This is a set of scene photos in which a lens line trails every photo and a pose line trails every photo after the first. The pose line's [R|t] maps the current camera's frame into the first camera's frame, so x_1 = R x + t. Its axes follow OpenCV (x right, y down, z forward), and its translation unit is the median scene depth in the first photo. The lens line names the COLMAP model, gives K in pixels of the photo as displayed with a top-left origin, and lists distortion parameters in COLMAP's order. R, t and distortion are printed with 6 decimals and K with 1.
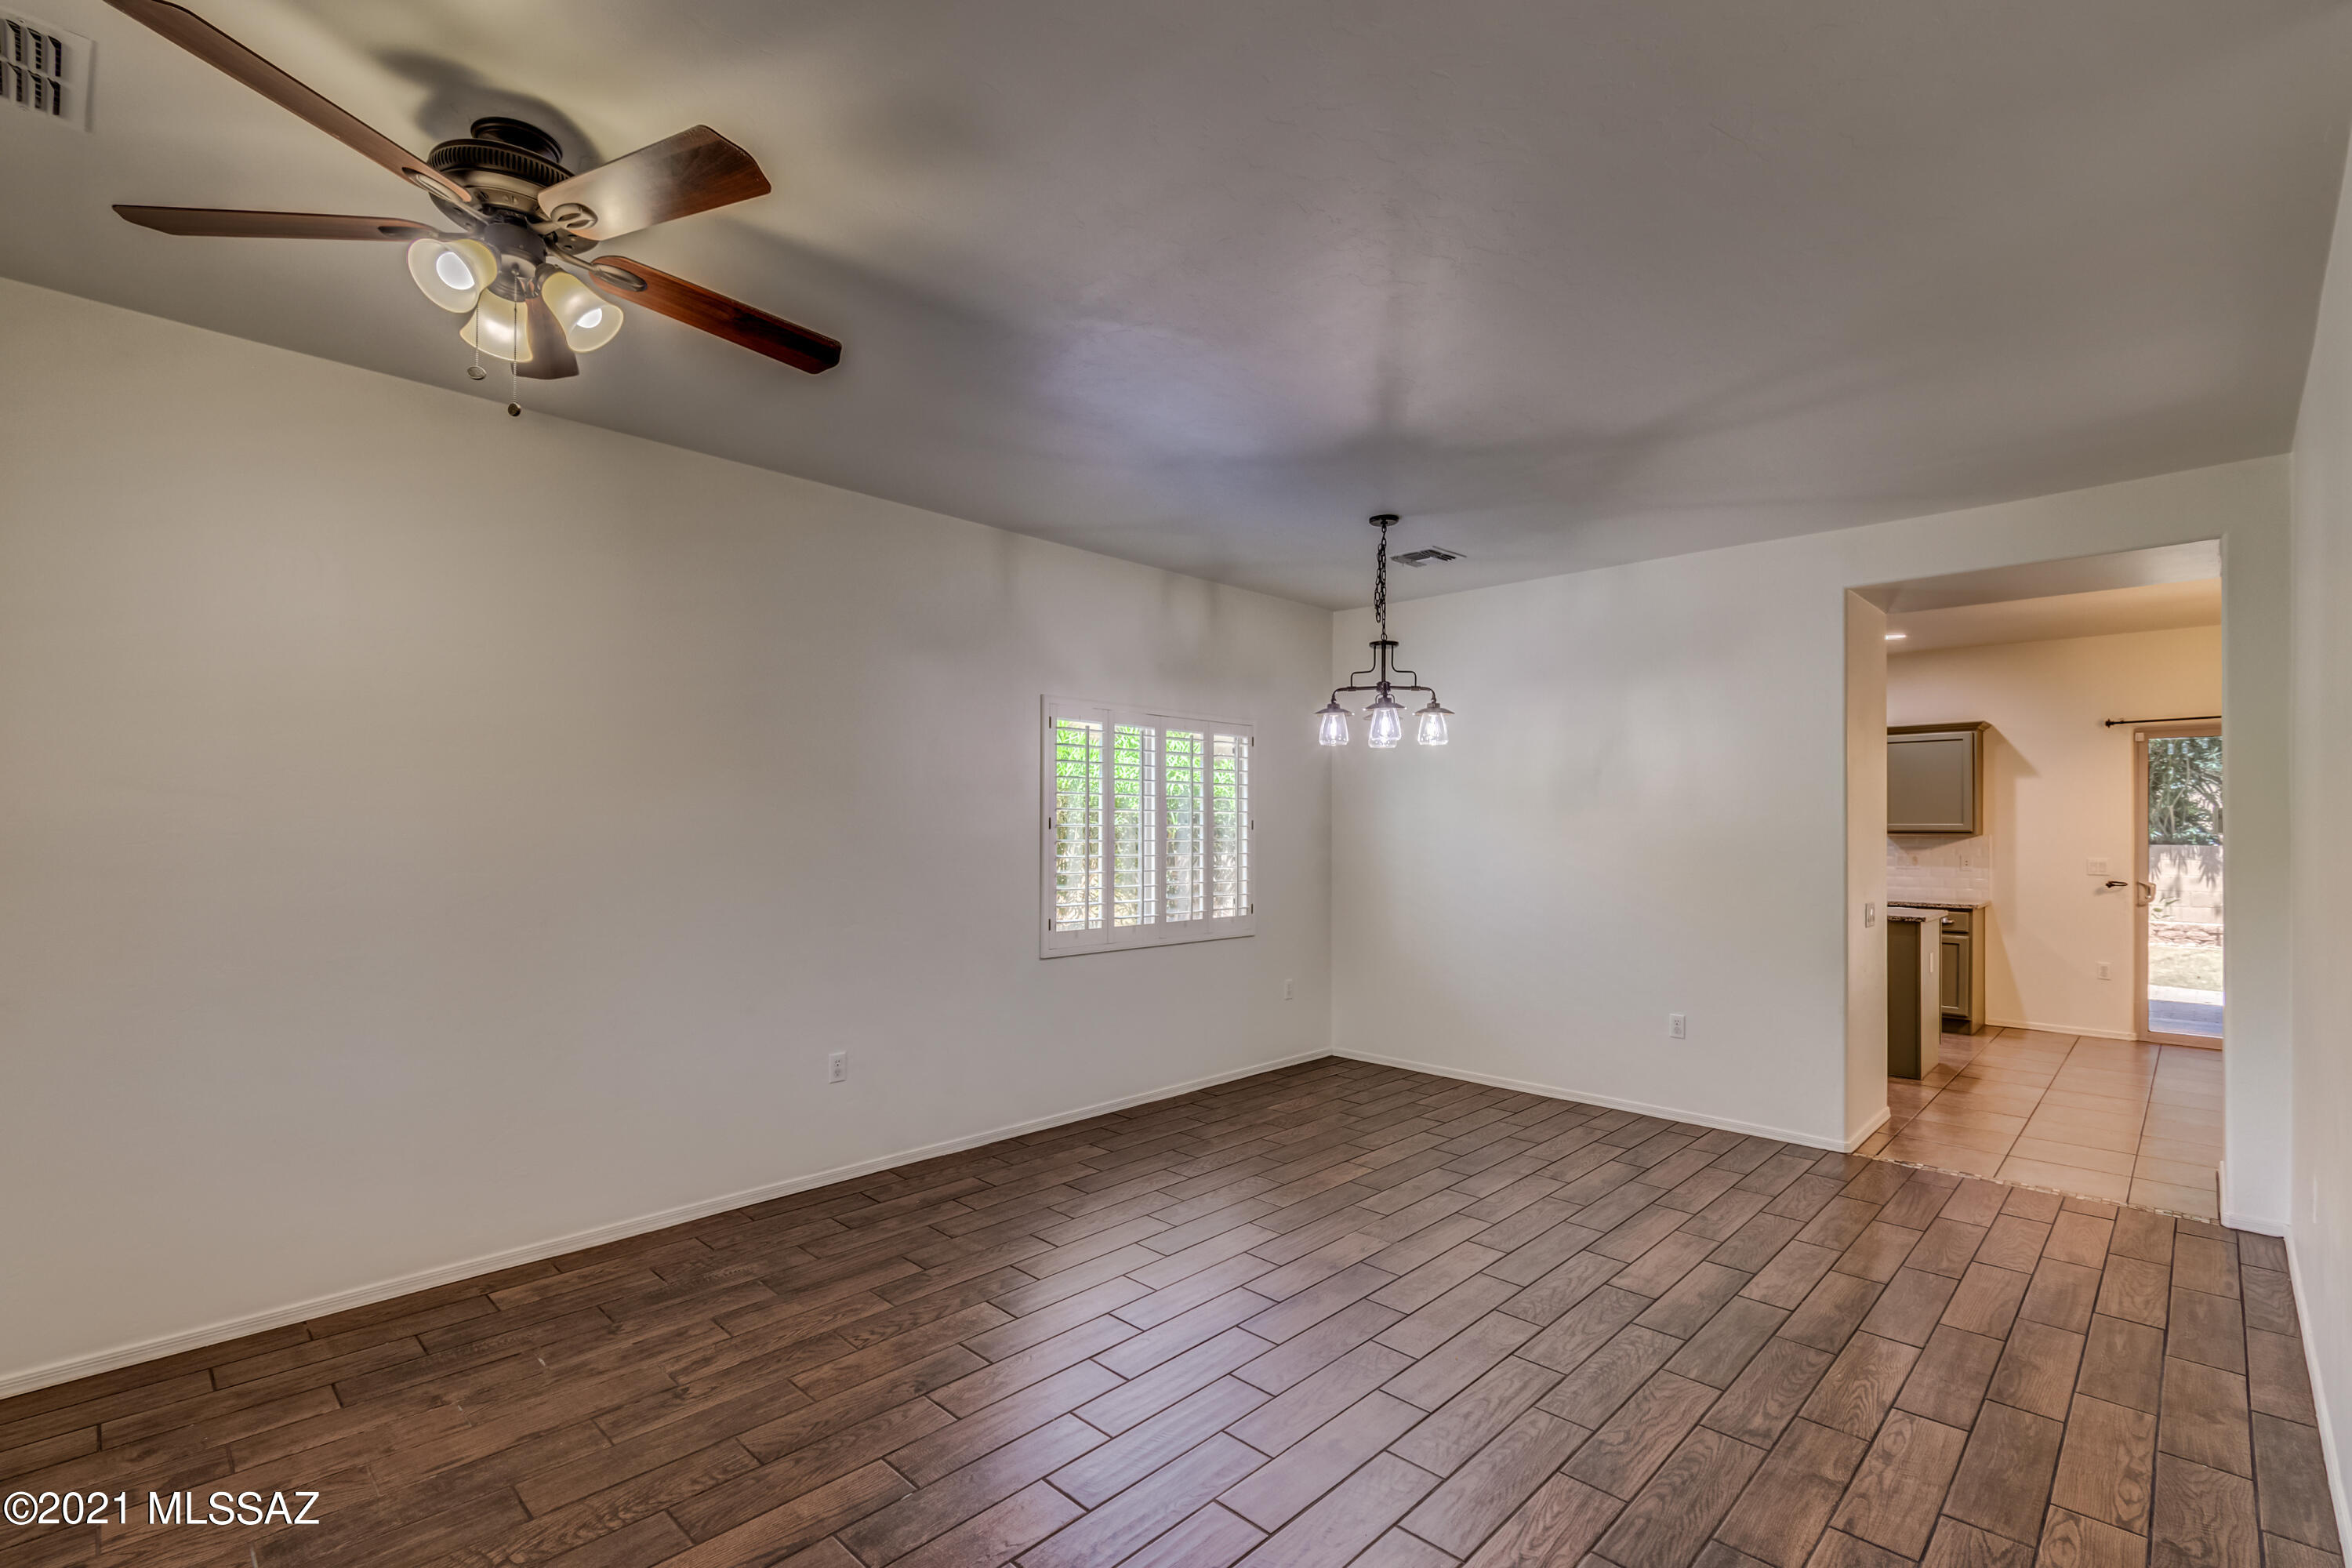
lens RADIAL K [[1049.7, 0, 1188.7], [0, 1049.7, 815.7], [0, 0, 1]] dist [0.000521, 0.000246]
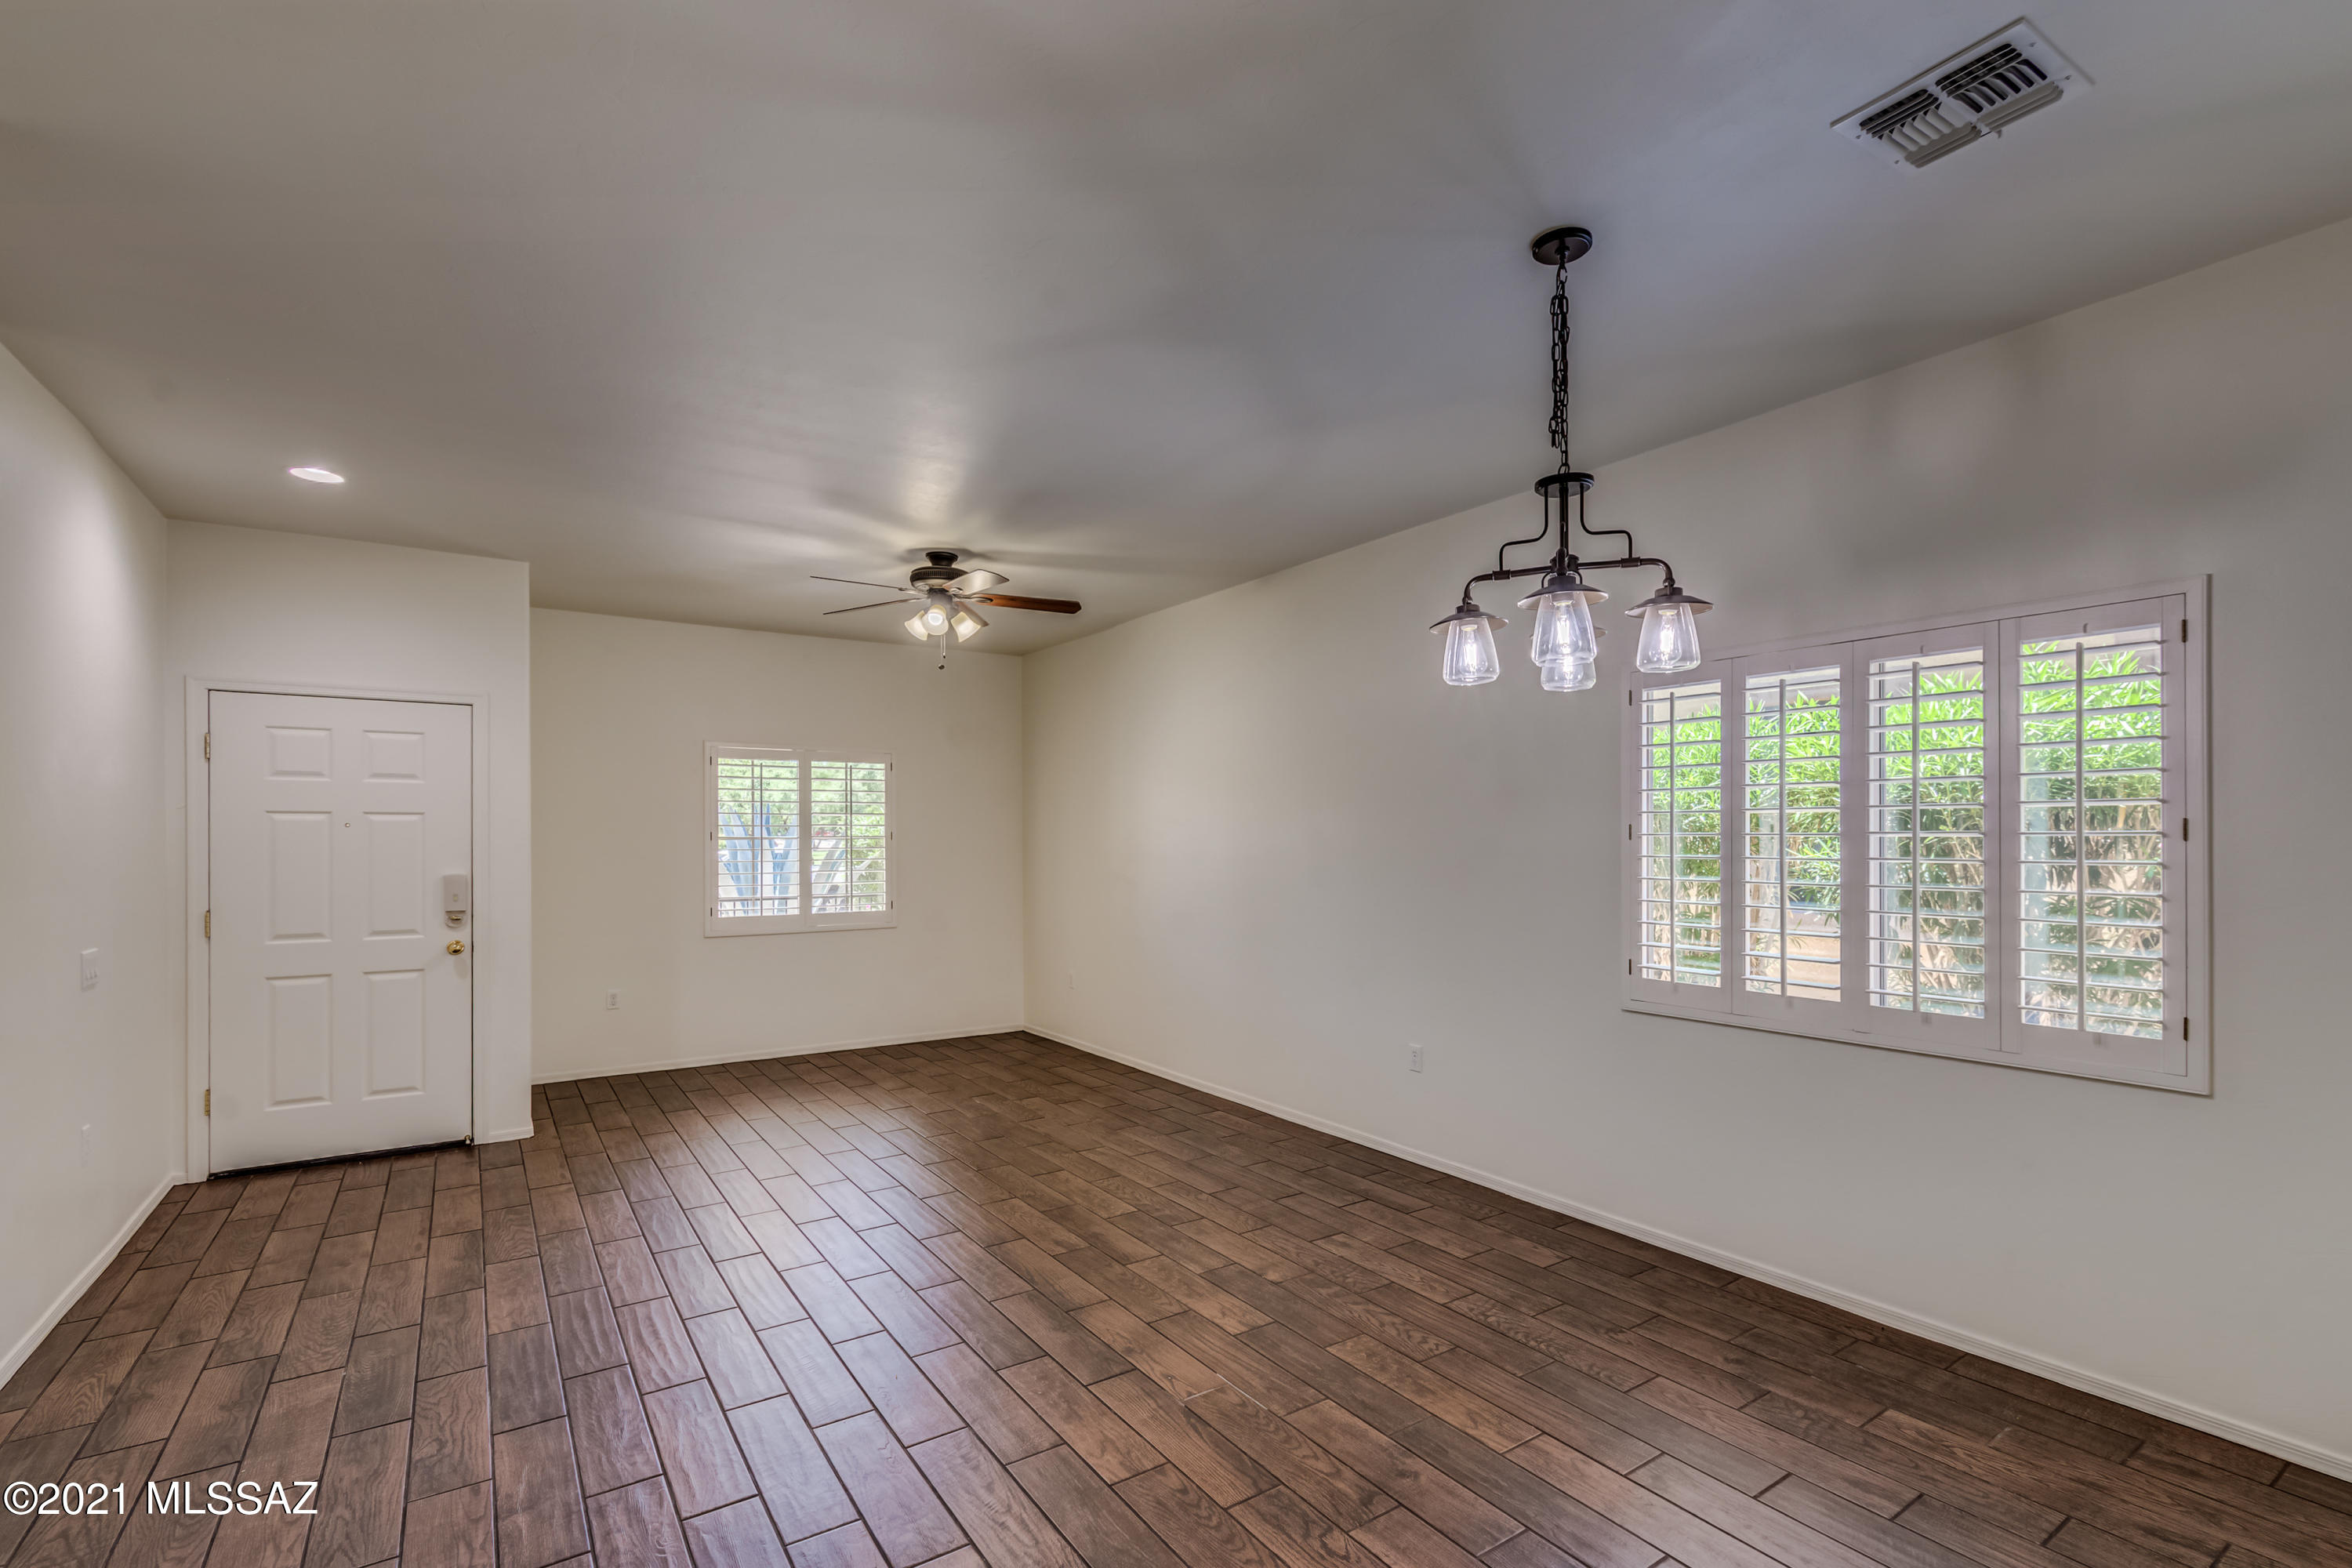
lens RADIAL K [[1055.0, 0, 1184.3], [0, 1055.0, 841.4], [0, 0, 1]] dist [0.001435, -0.000384]
pose [[-0.199445, 0.004065, -0.979901, 0.733003], [0.013317, 0.999910, 0.001437, 0.010055], [0.979819, -0.012762, -0.199481, 0.920472]]
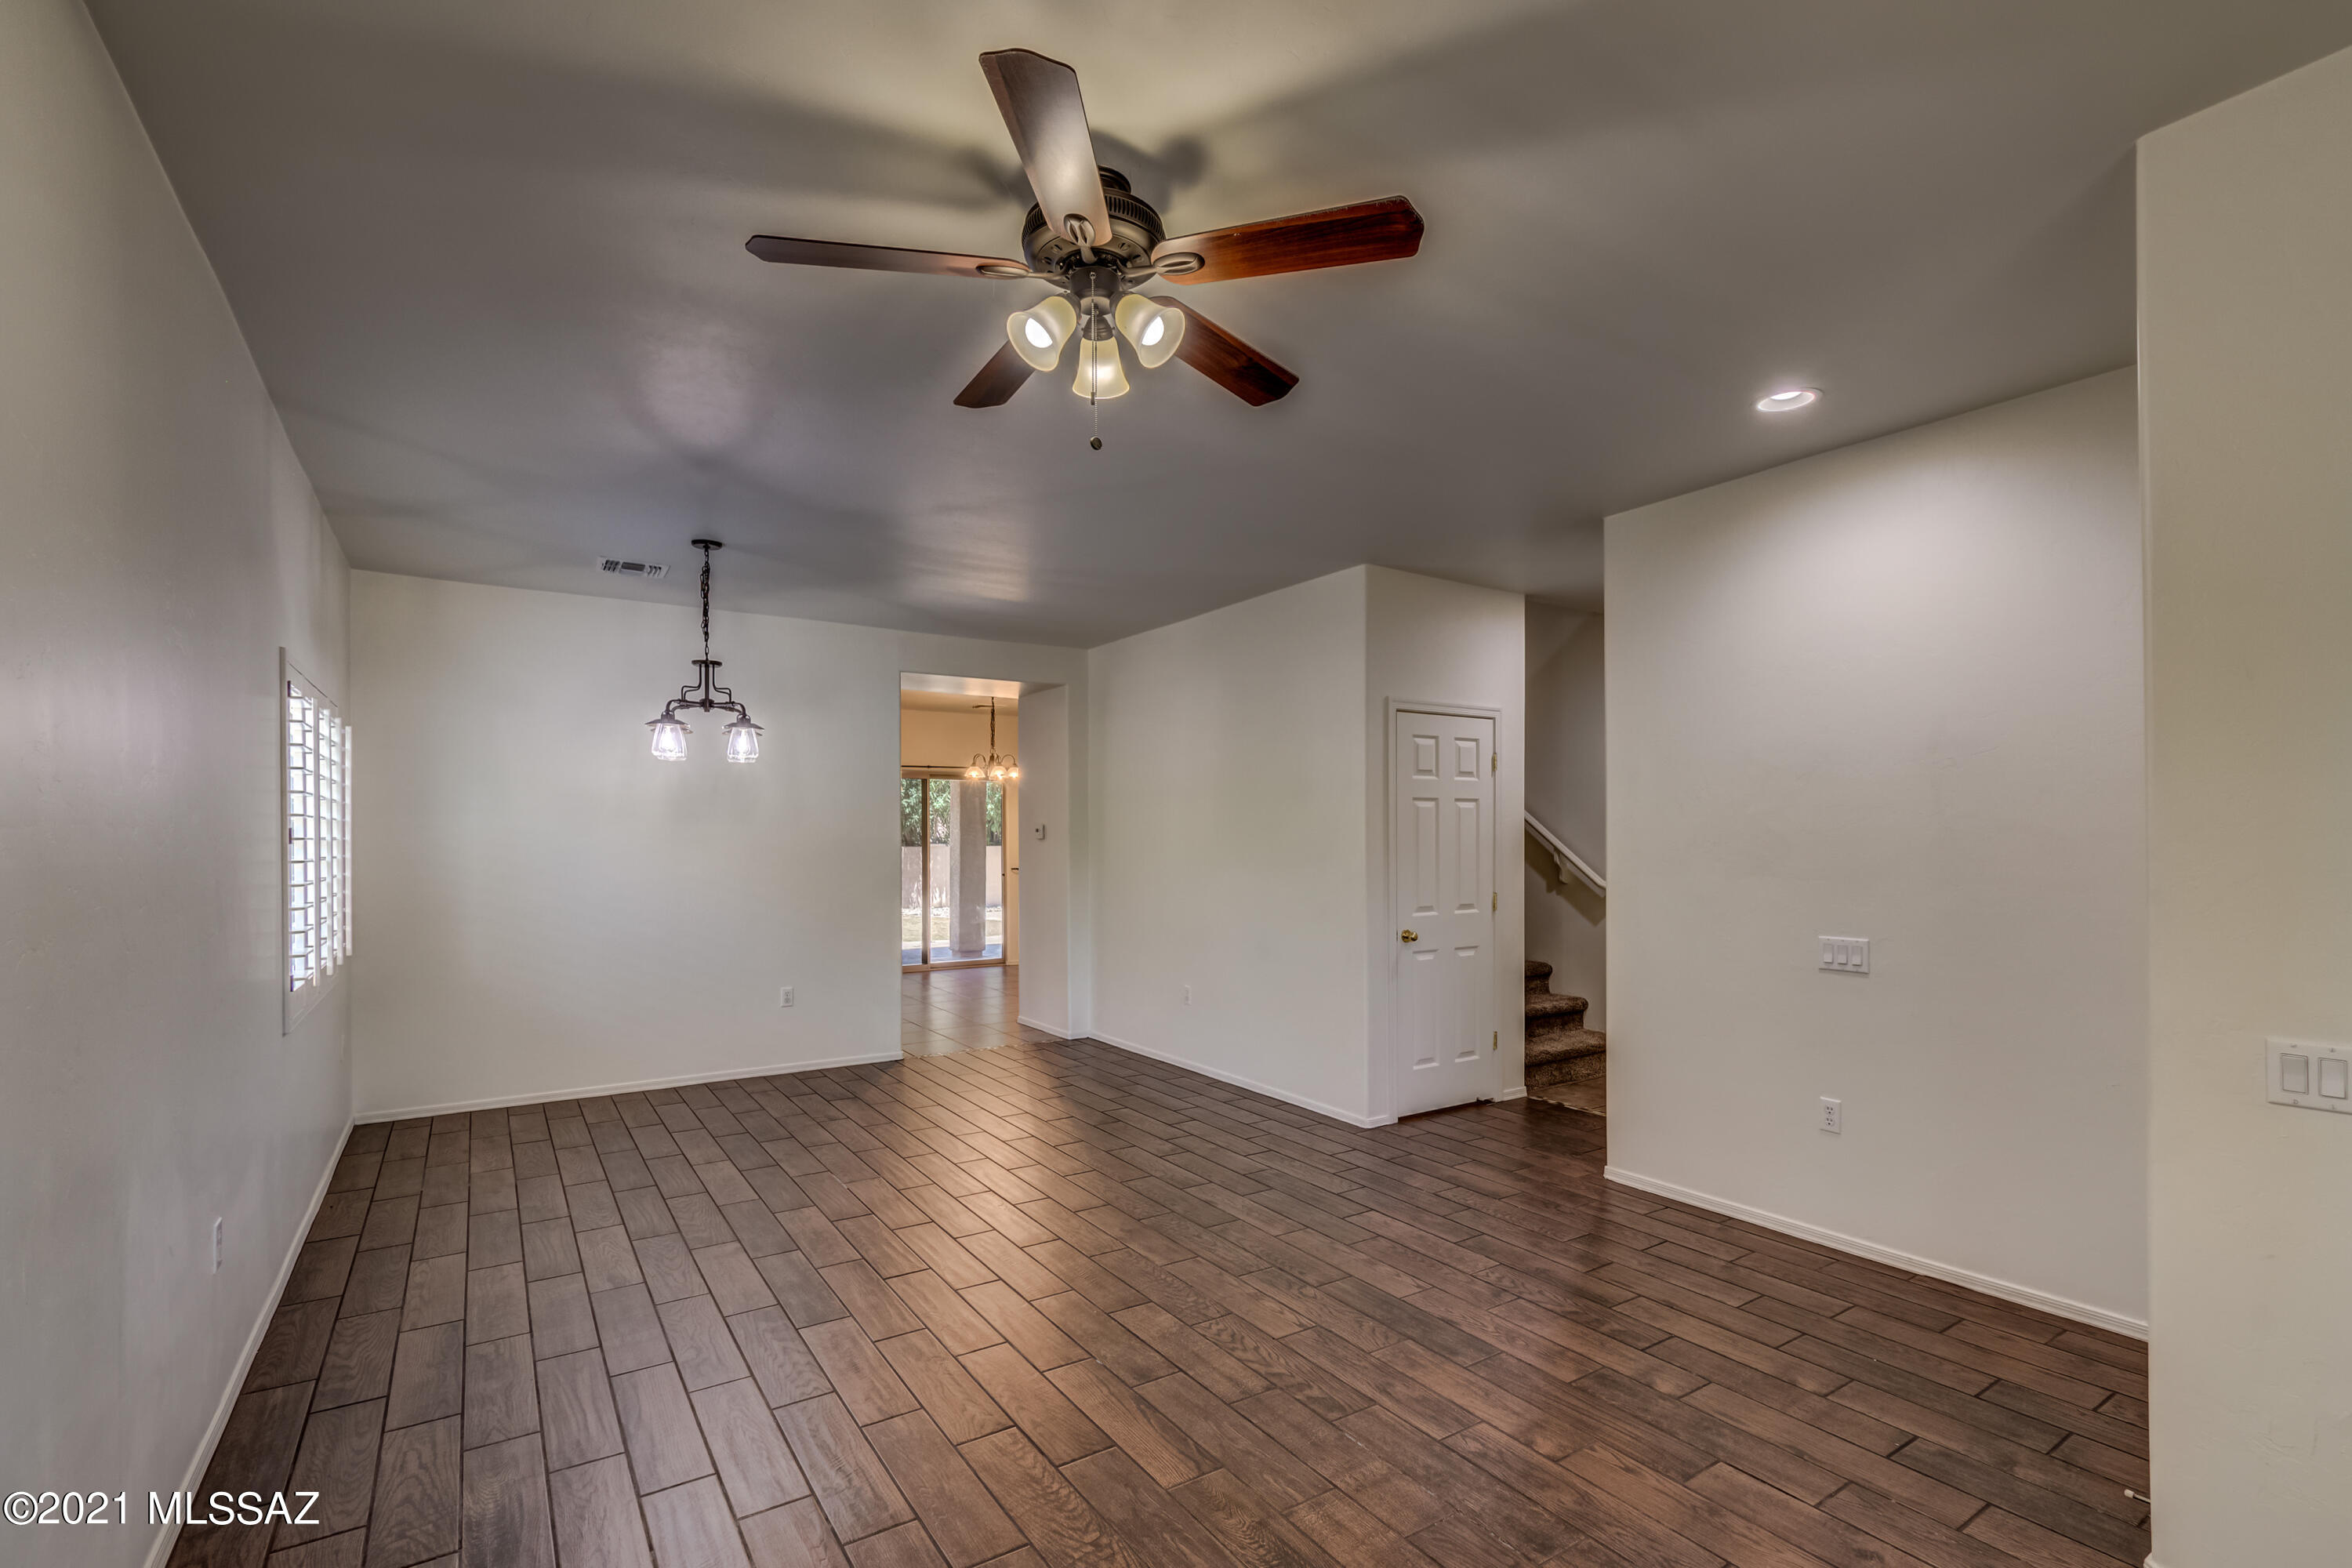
lens RADIAL K [[1055.0, 0, 1184.3], [0, 1055.0, 841.4], [0, 0, 1]] dist [0.001435, -0.000384]
pose [[0.203729, -0.006267, 0.979007, -0.752393], [-0.006535, 0.999949, 0.007761, 0.002473], [-0.979005, -0.007979, 0.203678, 0.321998]]
